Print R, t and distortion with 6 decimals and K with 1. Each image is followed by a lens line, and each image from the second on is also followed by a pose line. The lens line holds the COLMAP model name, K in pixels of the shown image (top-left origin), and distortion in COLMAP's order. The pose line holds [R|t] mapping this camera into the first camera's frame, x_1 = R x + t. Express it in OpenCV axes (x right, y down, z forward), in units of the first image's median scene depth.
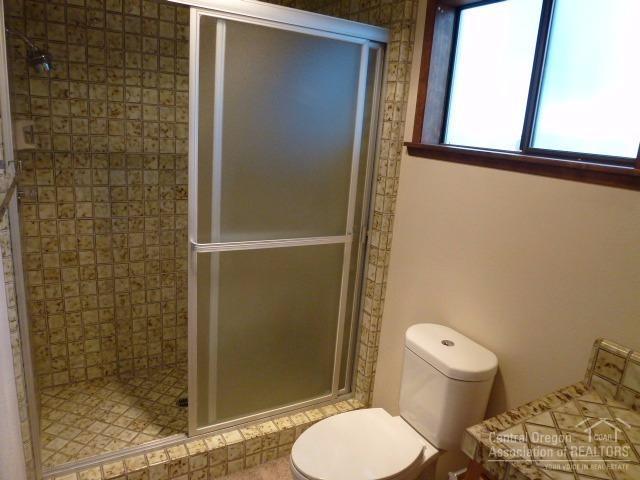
lens RADIAL K [[456.5, 0, 321.3], [0, 456.5, 240.1], [0, 0, 1]] dist [-0.062224, 0.019181]
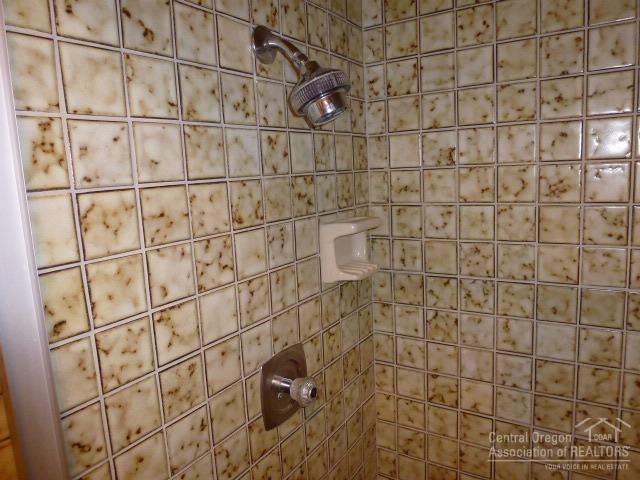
lens RADIAL K [[456.5, 0, 319.6], [0, 456.5, 239.7], [0, 0, 1]] dist [-0.062224, 0.019181]
pose [[0.469934, 0.038991, -0.881840, -0.205206], [-0.128793, 0.991361, -0.024800, -0.203782], [0.873255, 0.125229, 0.470896, 0.639921]]
